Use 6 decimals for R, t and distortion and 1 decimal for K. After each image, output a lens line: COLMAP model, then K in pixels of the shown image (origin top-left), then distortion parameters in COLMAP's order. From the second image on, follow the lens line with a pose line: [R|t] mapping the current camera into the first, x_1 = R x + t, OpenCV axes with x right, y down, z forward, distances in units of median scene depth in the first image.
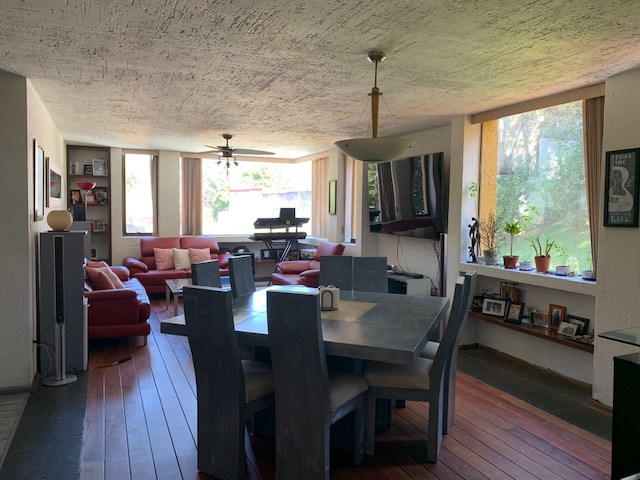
lens RADIAL K [[487.3, 0, 319.2], [0, 487.3, 231.6], [0, 0, 1]] dist [0.084776, -0.149386]
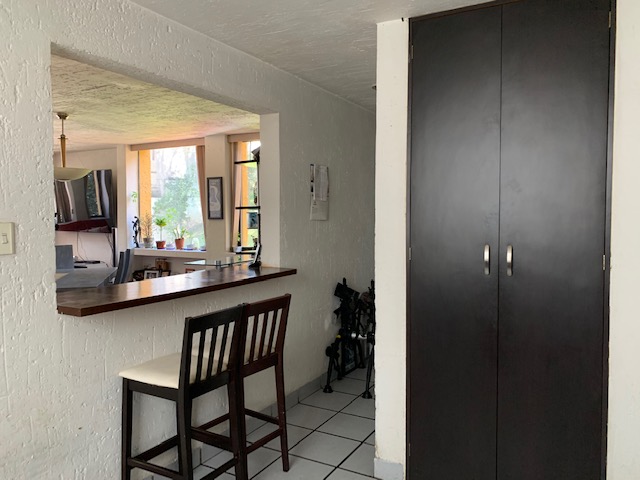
lens RADIAL K [[487.3, 0, 319.2], [0, 487.3, 231.6], [0, 0, 1]] dist [0.084776, -0.149386]
pose [[0.806035, -0.035598, 0.590797, -0.057616], [0.038312, 0.999234, 0.007938, 0.013991], [-0.590627, 0.016236, 0.806781, -0.262754]]
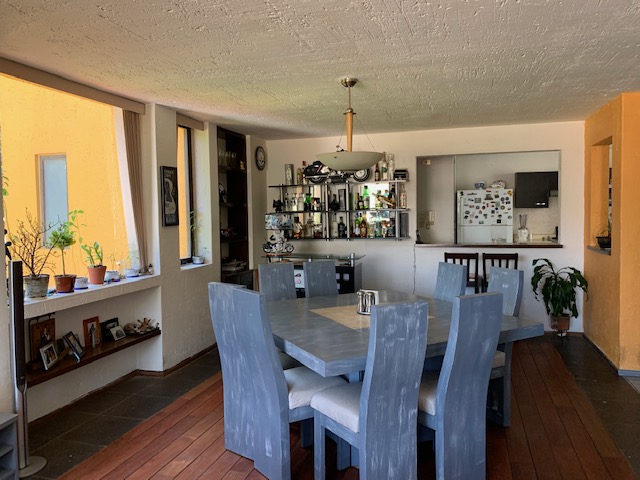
lens RADIAL K [[487.3, 0, 319.2], [0, 487.3, 231.6], [0, 0, 1]] dist [0.084776, -0.149386]
pose [[-0.755415, -0.023565, 0.654823, -0.202817], [0.040439, 0.995771, 0.082486, -0.032522], [-0.653998, 0.088792, -0.751267, 0.655729]]
